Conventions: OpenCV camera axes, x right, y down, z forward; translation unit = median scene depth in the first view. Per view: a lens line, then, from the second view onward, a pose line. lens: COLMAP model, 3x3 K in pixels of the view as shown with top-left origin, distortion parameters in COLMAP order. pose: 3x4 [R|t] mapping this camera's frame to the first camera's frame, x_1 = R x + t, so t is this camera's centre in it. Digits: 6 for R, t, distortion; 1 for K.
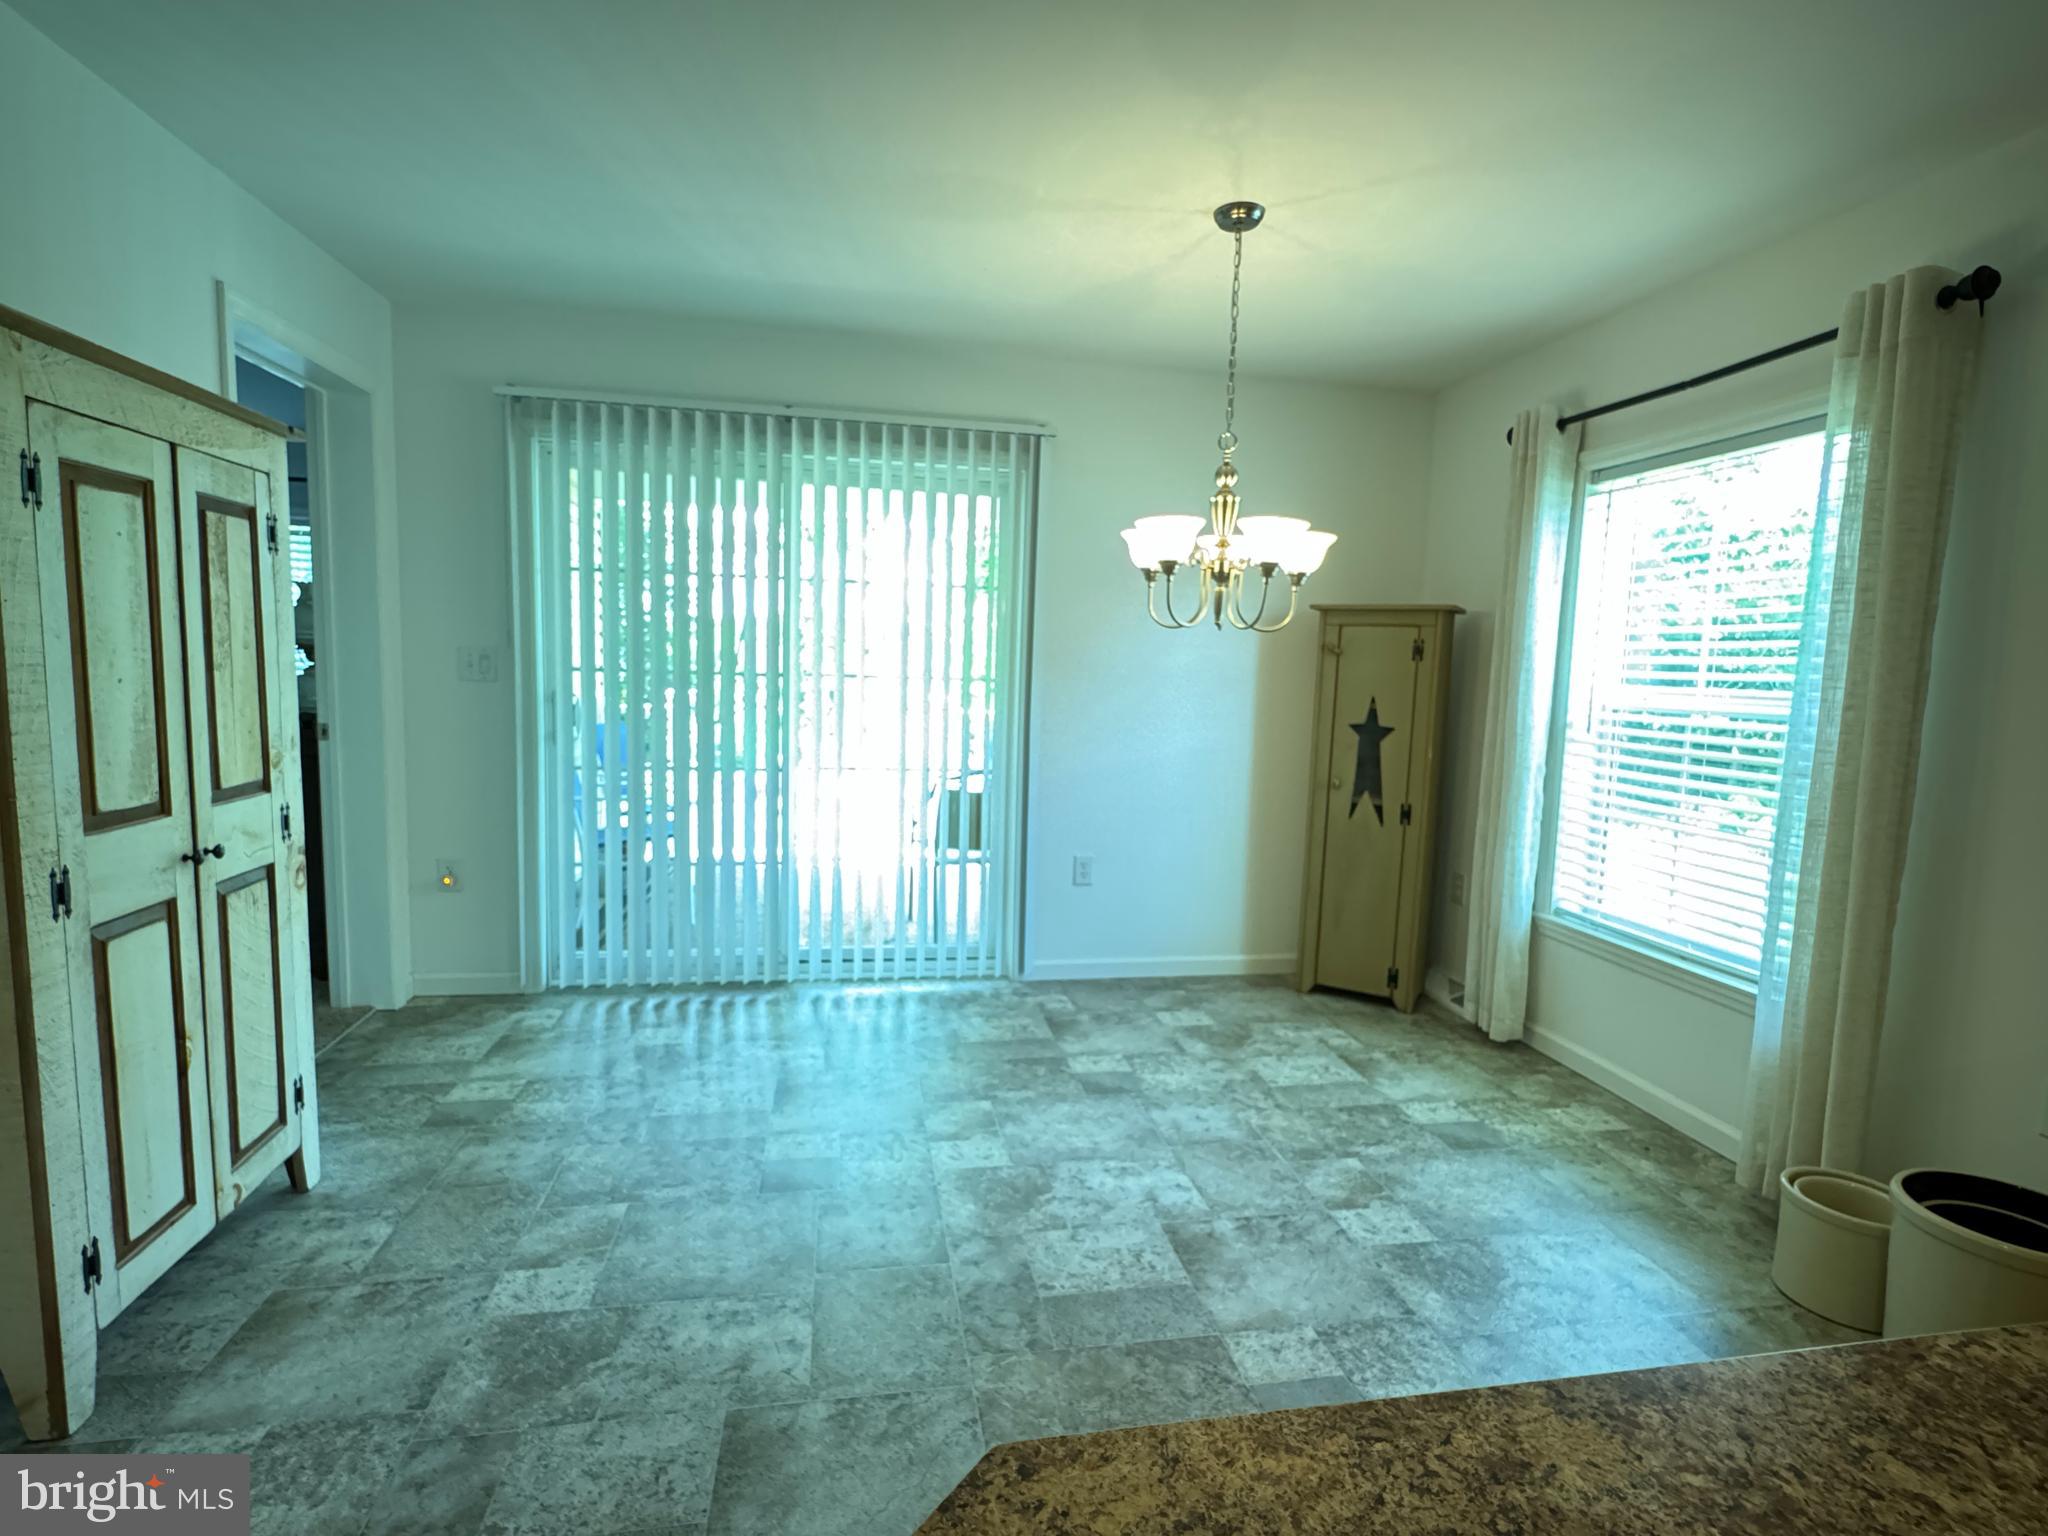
lens RADIAL K [[999.2, 0, 1016.1], [0, 999.2, 777.5], [0, 0, 1]] dist [-0.001260, -0.000080]
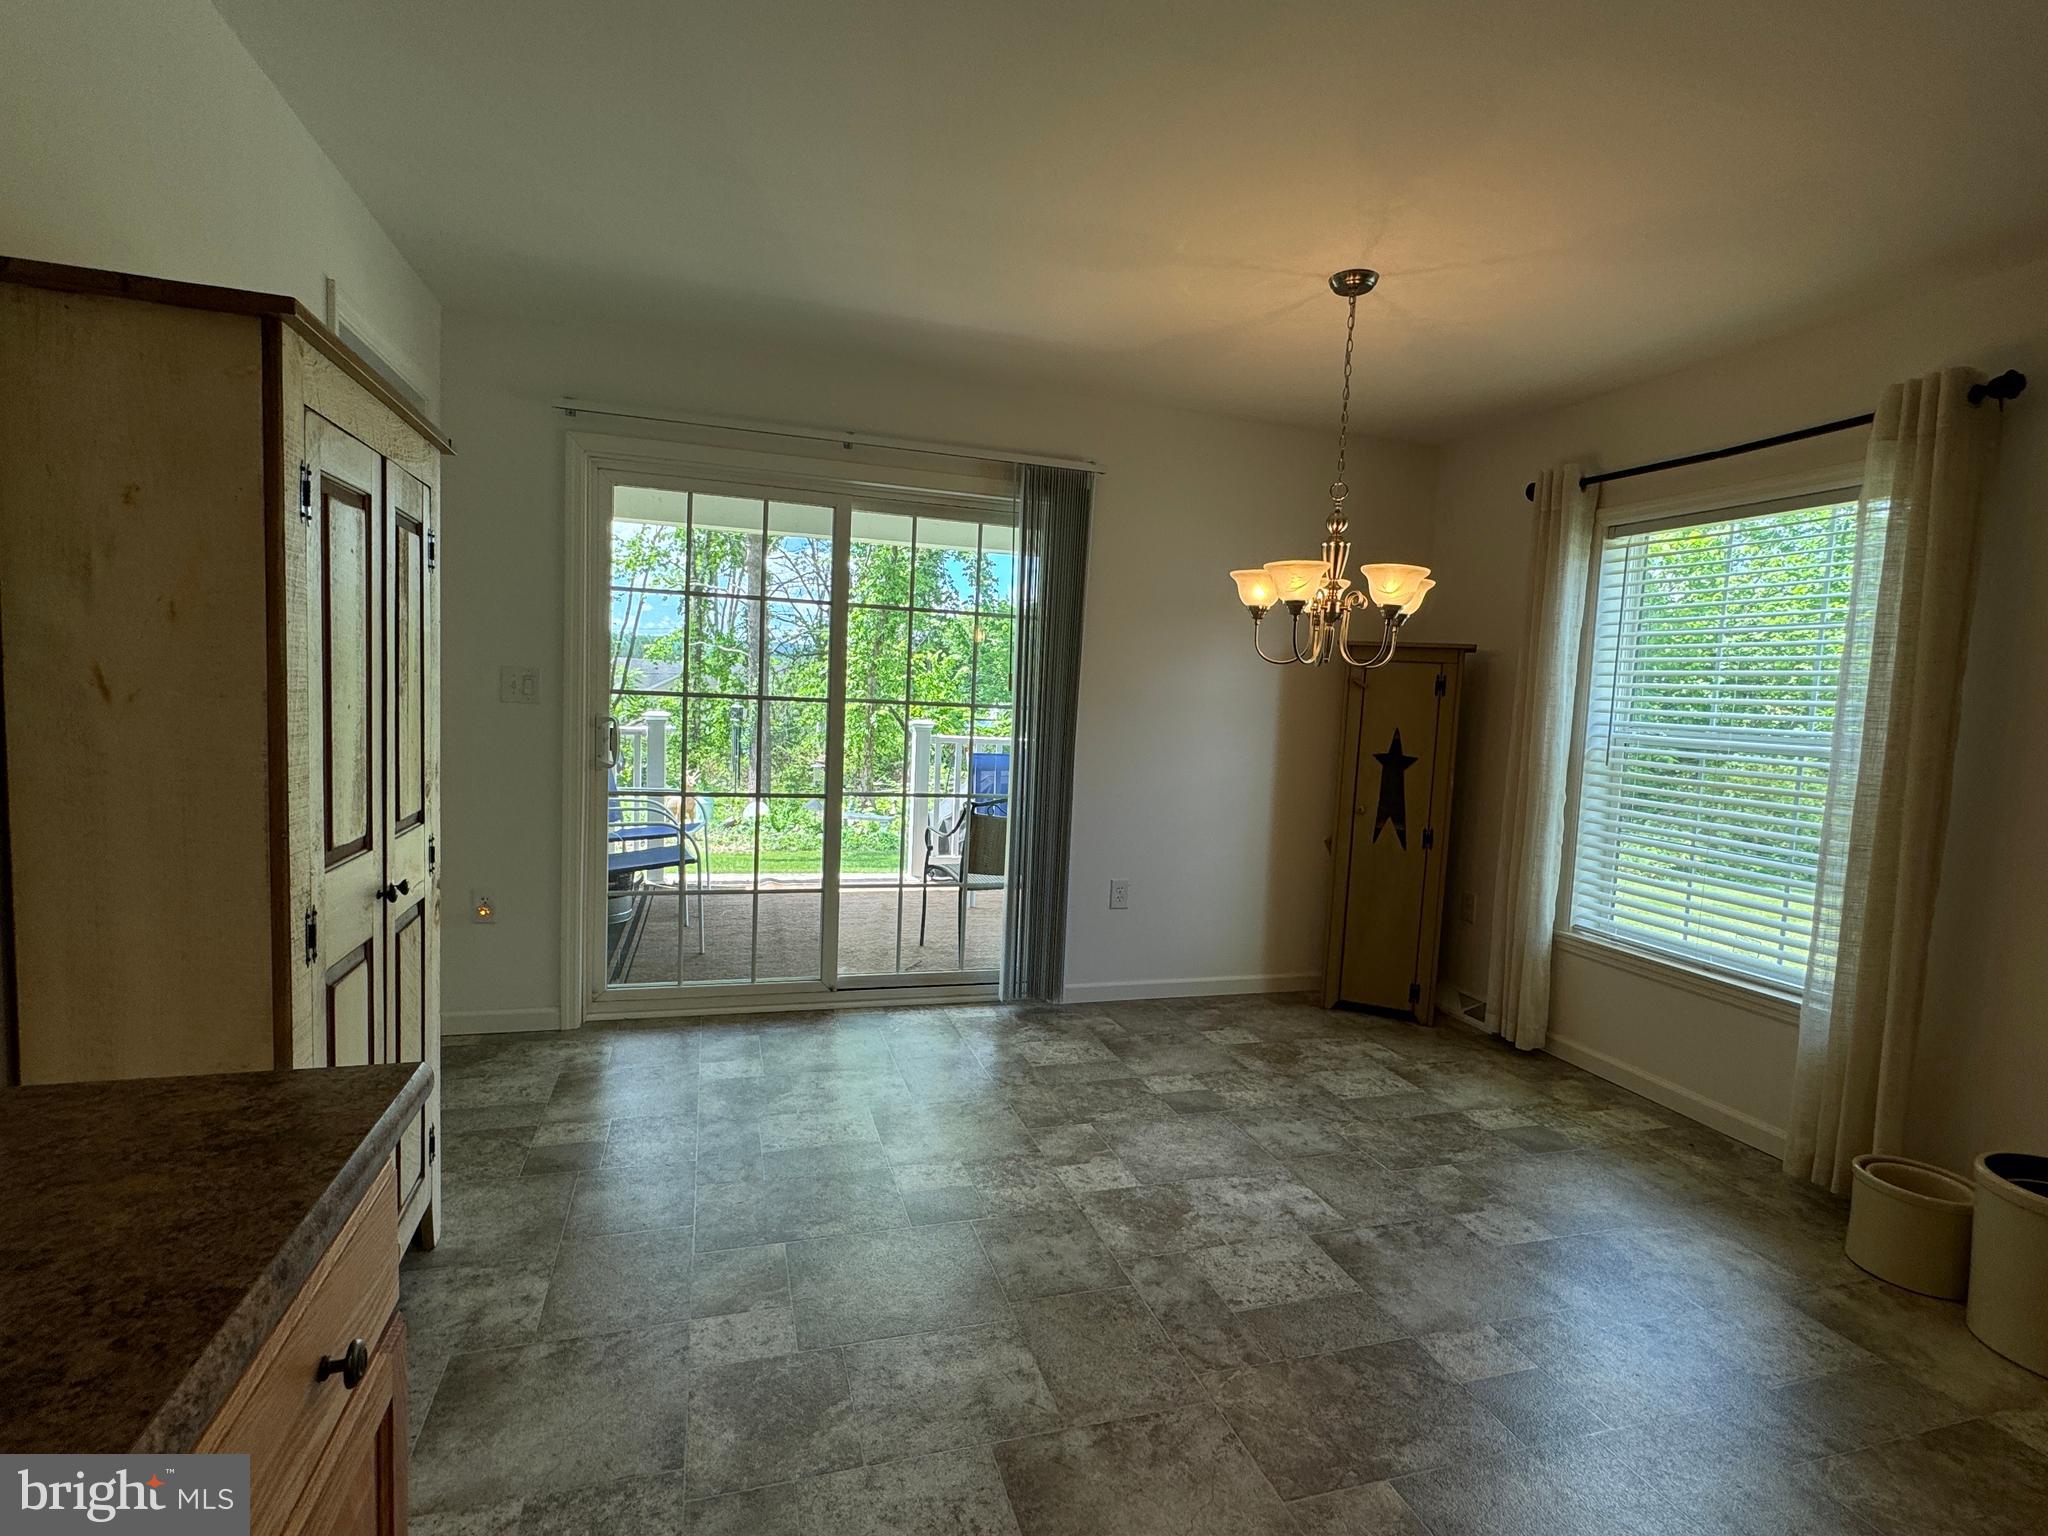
lens RADIAL K [[999.2, 0, 1015.1], [0, 999.2, 769.6], [0, 0, 1]] dist [-0.001260, -0.000080]
pose [[0.992084, 0.006260, 0.125422, -0.270852], [-0.002313, 0.999498, -0.031590, -0.002986], [-0.125557, 0.031049, 0.991600, -0.004228]]
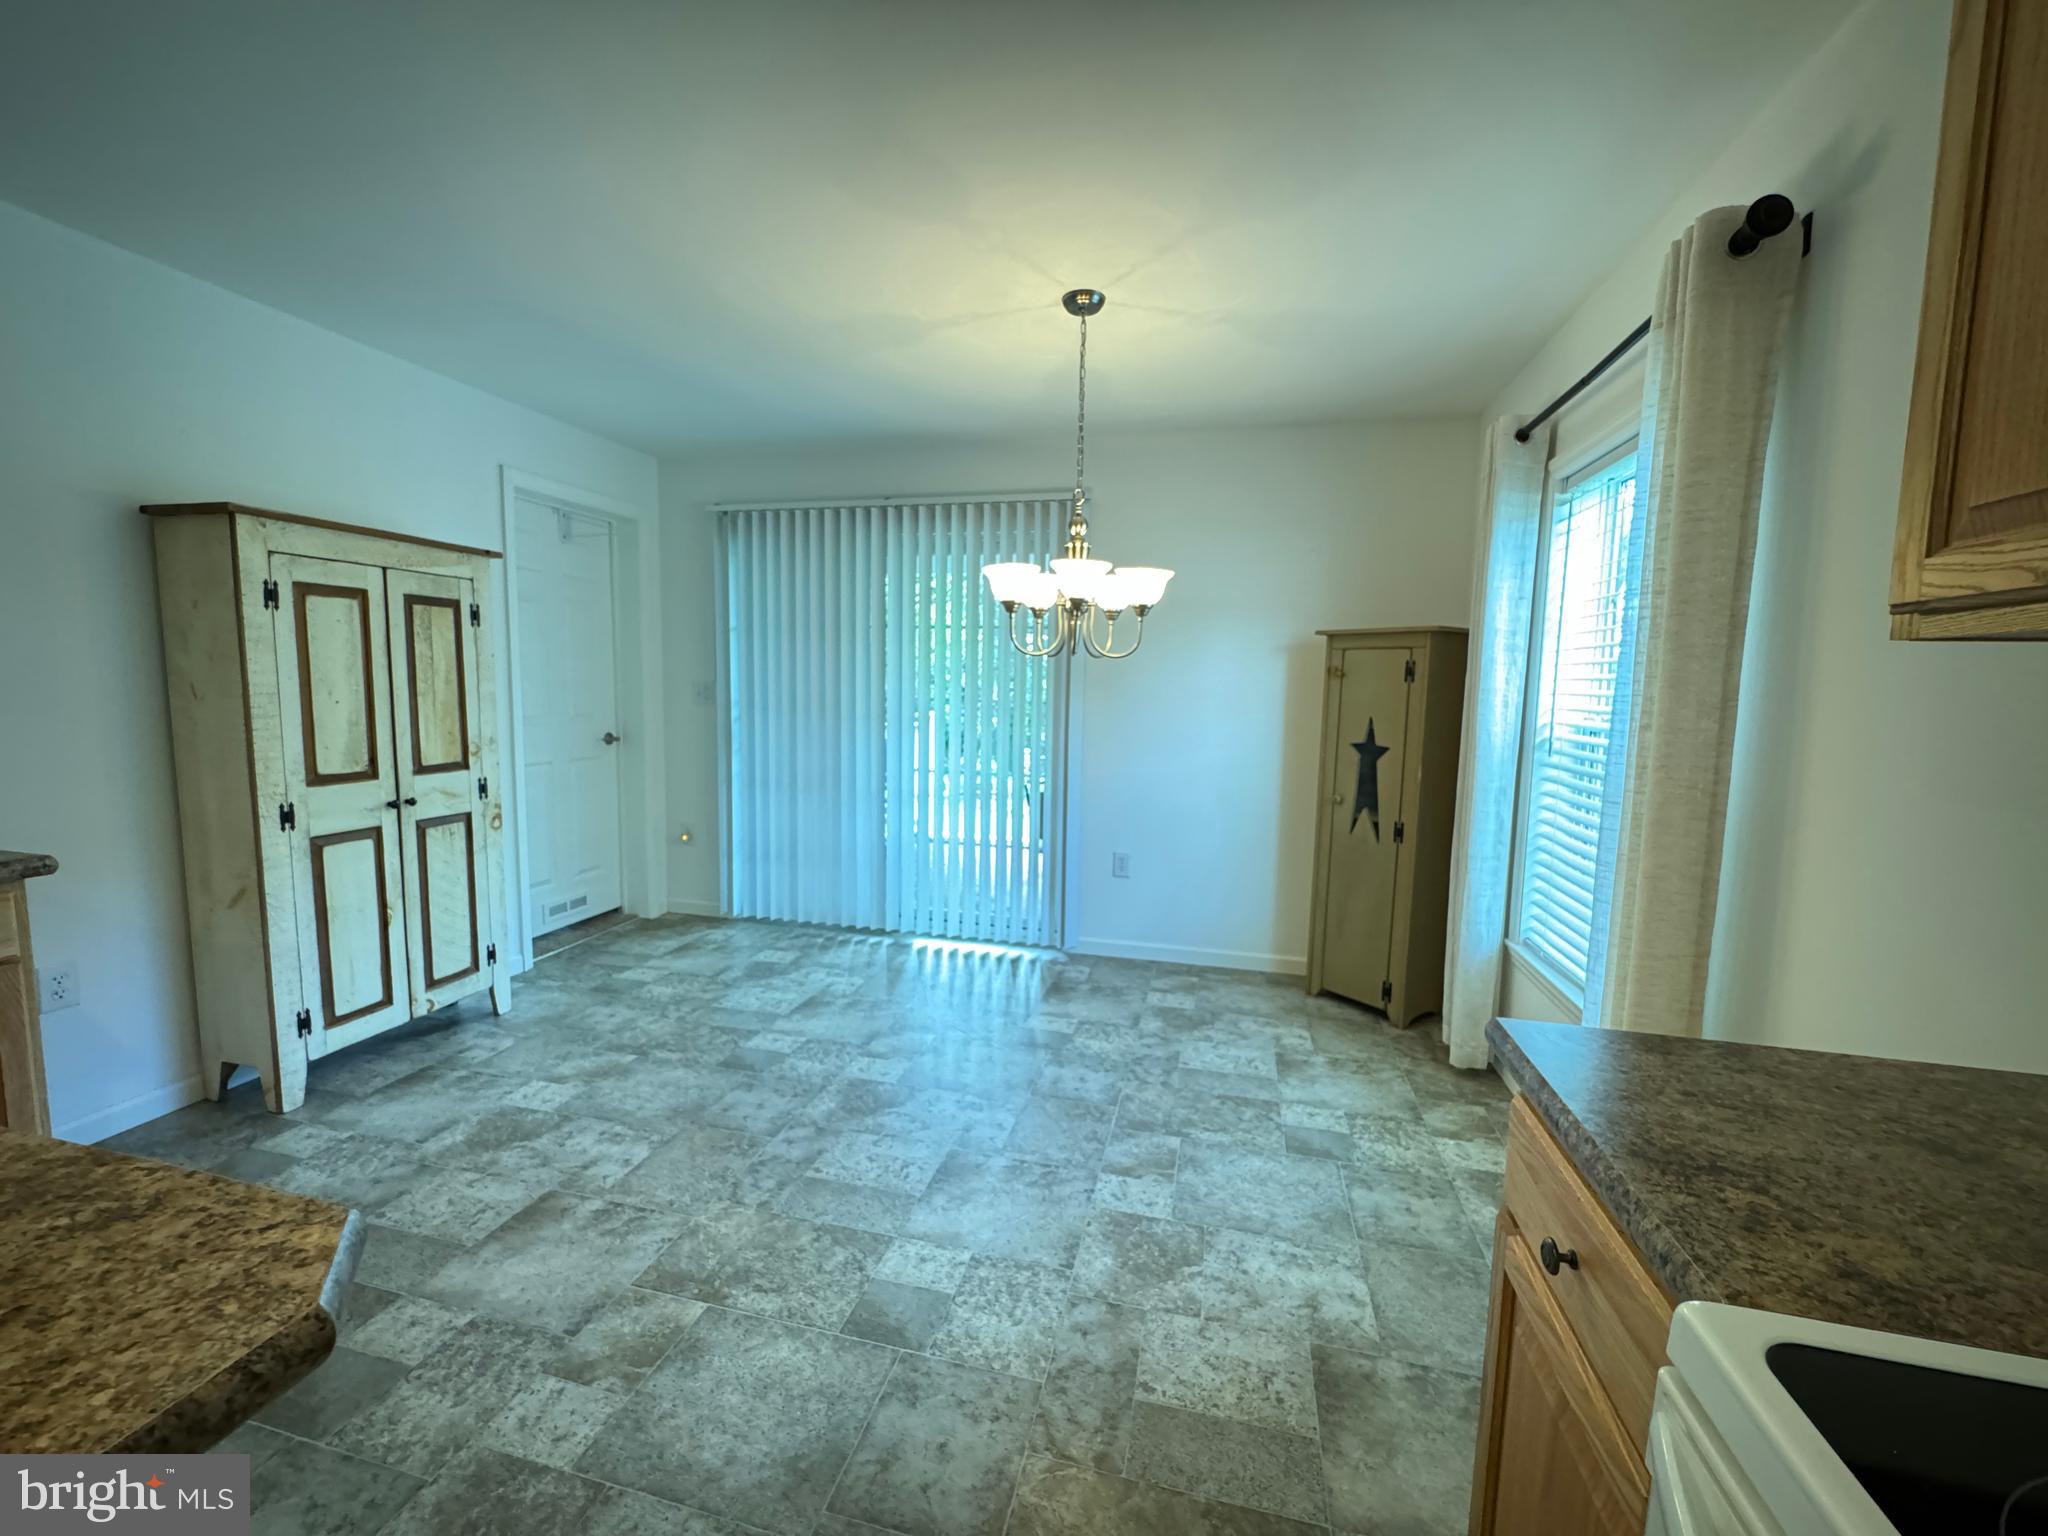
lens RADIAL K [[821.4, 0, 1028.9], [0, 821.4, 778.9], [0, 0, 1]] dist [-0.007214, 0.000387]
pose [[0.911683, 0.034439, -0.409448, 0.581481], [-0.038308, 0.999265, -0.001249, -0.003574], [0.409104, 0.016824, 0.912333, 0.116297]]
